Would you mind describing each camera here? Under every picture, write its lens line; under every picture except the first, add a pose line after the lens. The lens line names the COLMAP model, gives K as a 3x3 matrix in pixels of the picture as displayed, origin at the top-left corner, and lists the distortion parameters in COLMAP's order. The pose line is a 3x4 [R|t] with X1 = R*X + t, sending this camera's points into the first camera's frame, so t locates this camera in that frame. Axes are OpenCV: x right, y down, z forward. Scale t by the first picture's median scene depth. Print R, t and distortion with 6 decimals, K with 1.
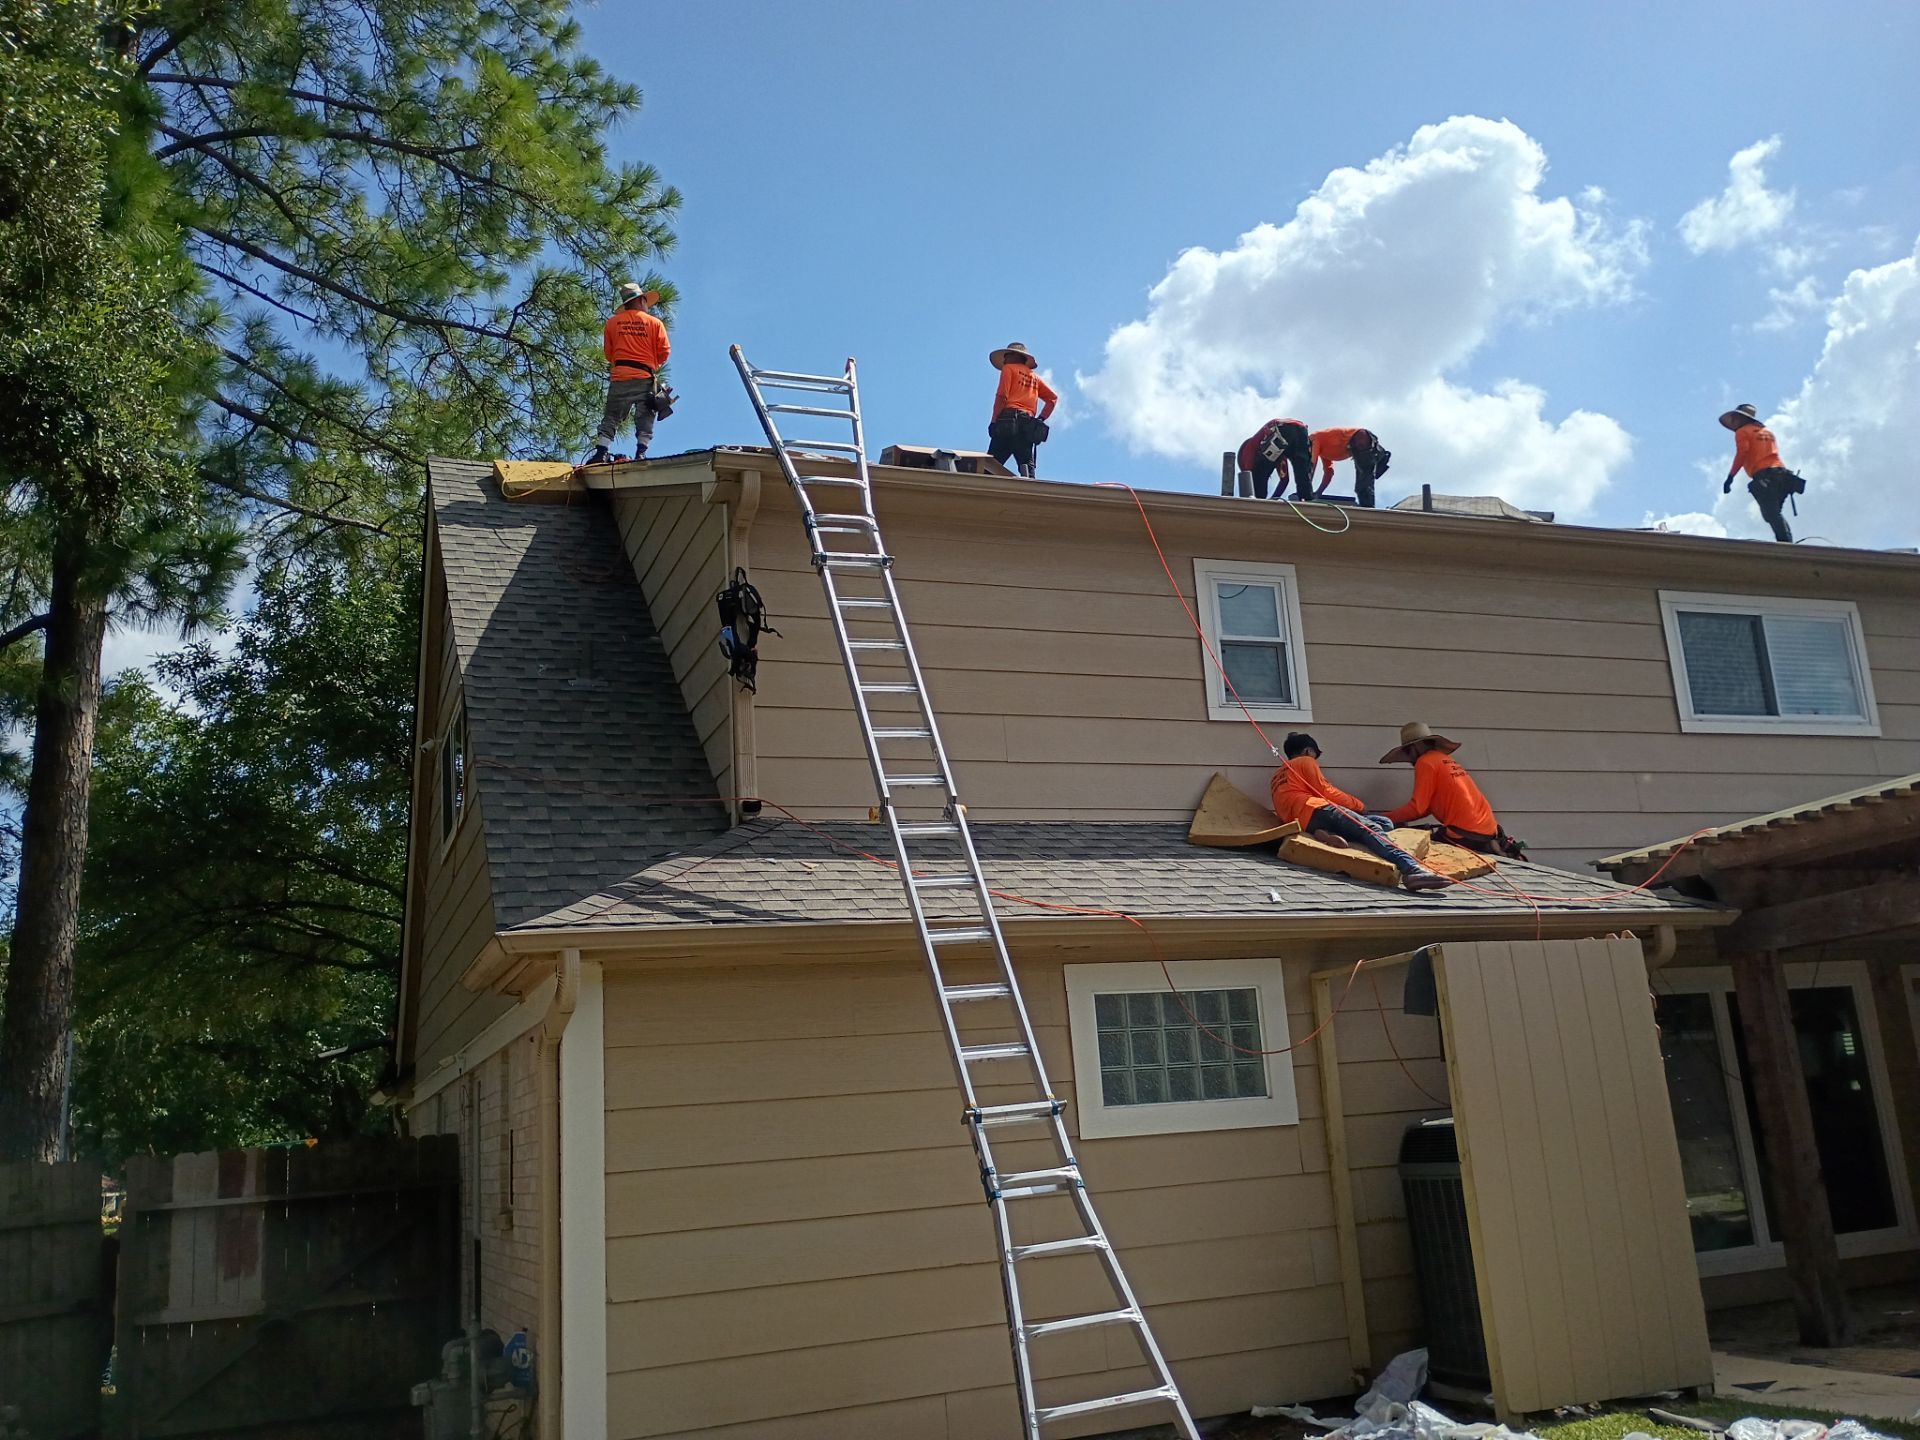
lens RADIAL K [[1643.1, 0, 960.0], [0, 1643.1, 720.0], [0, 0, 1]] dist [0.061875, -0.102254]
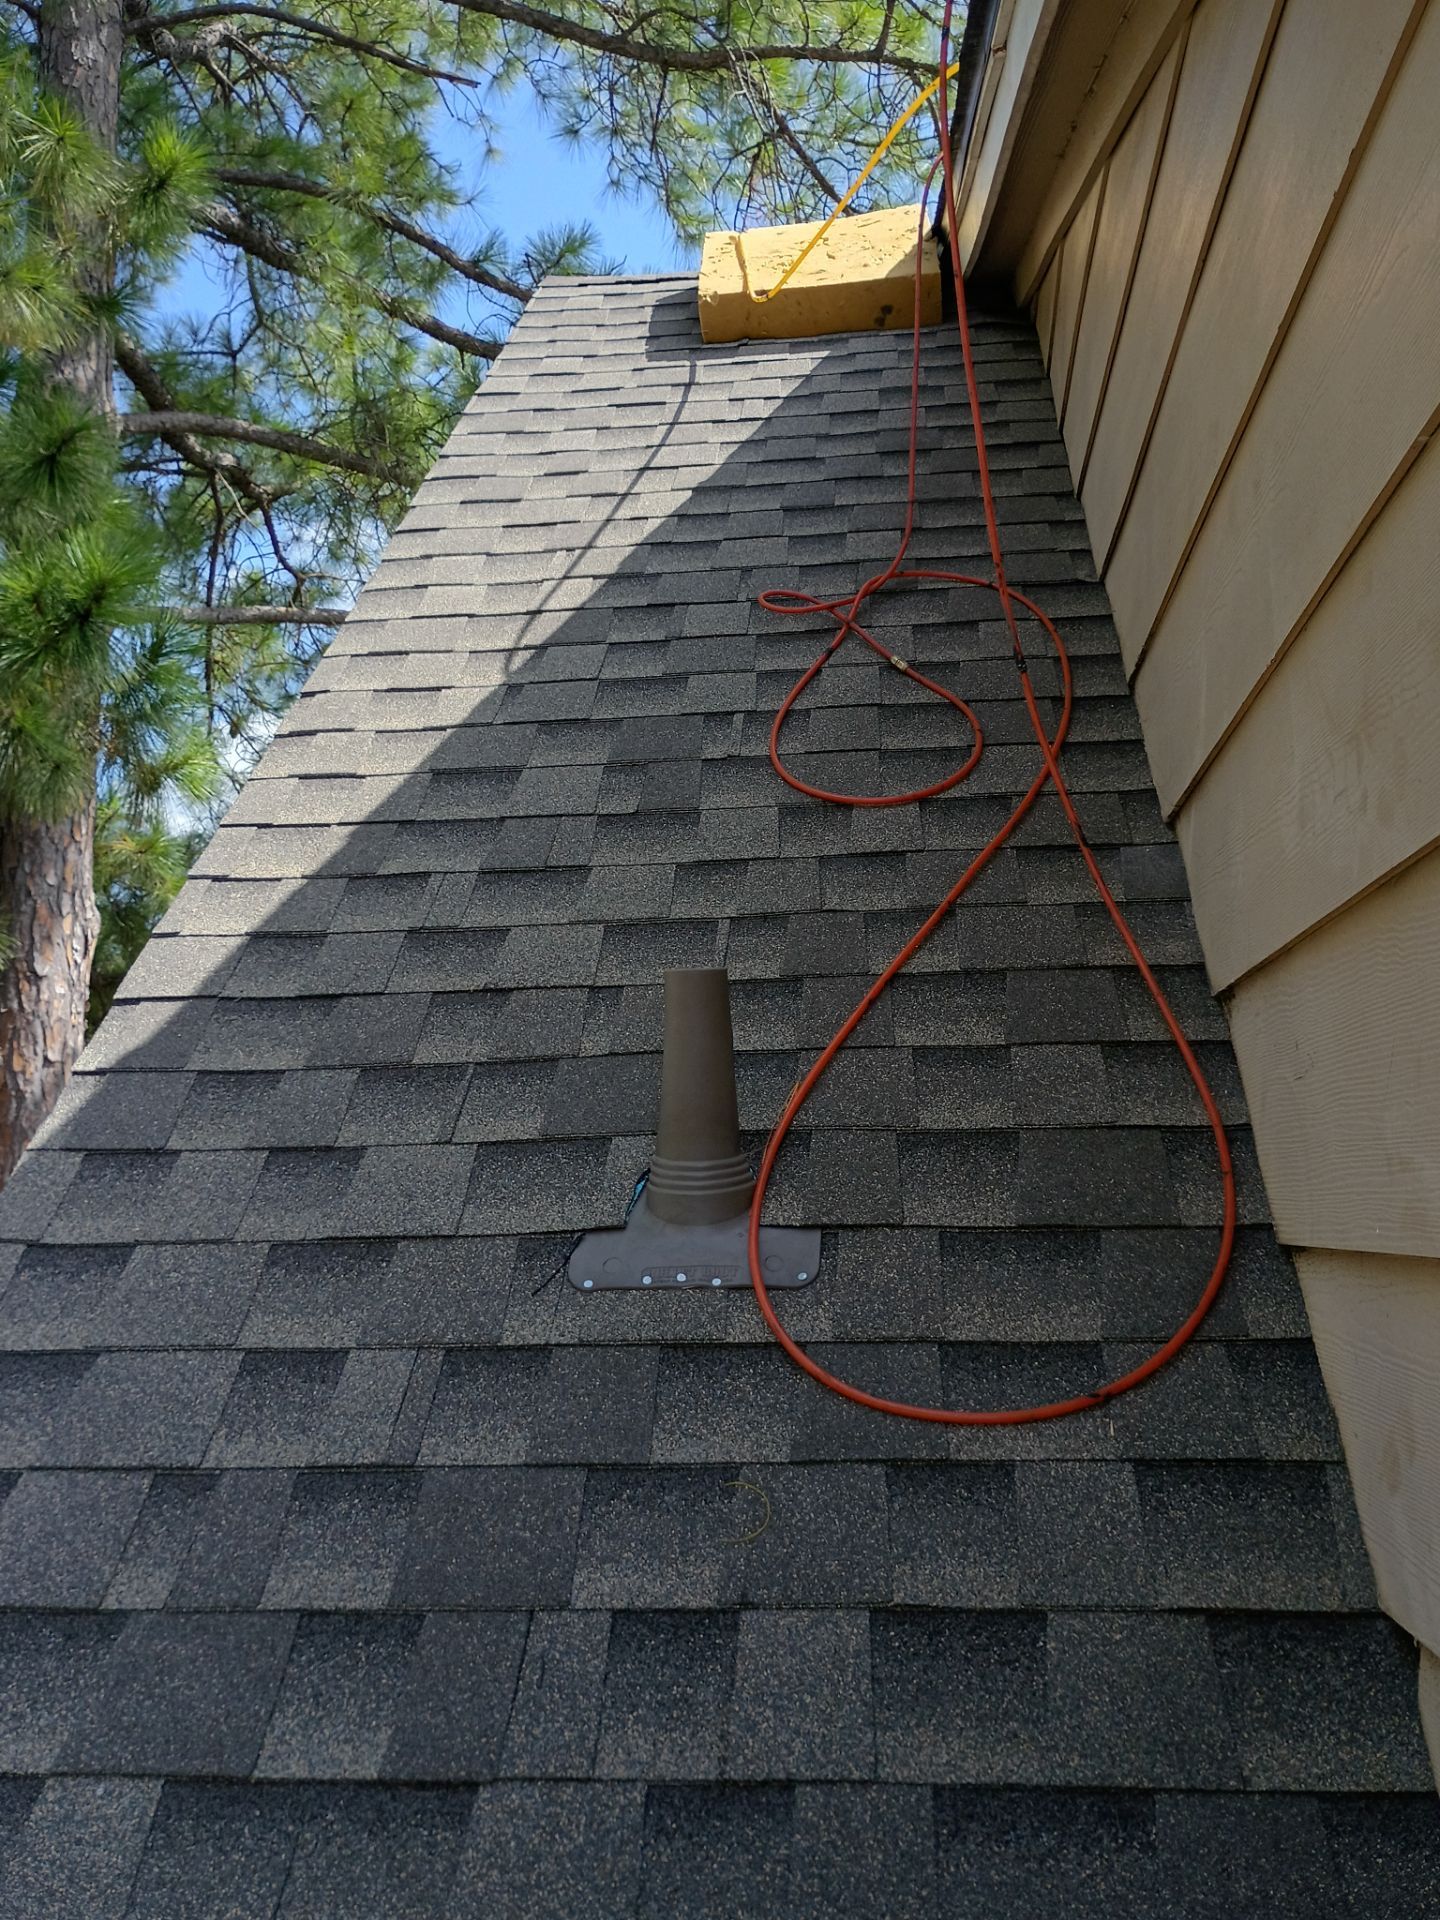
lens RADIAL K [[1647.8, 0, 775.2], [0, 1647.8, 963.0], [0, 0, 1]] dist [0.067790, -0.058709]
pose [[0.888536, -0.006754, -0.458758, -0.141213], [0.068878, 0.990524, 0.118821, -0.065395], [0.453608, -0.137175, 0.880581, 0.837565]]
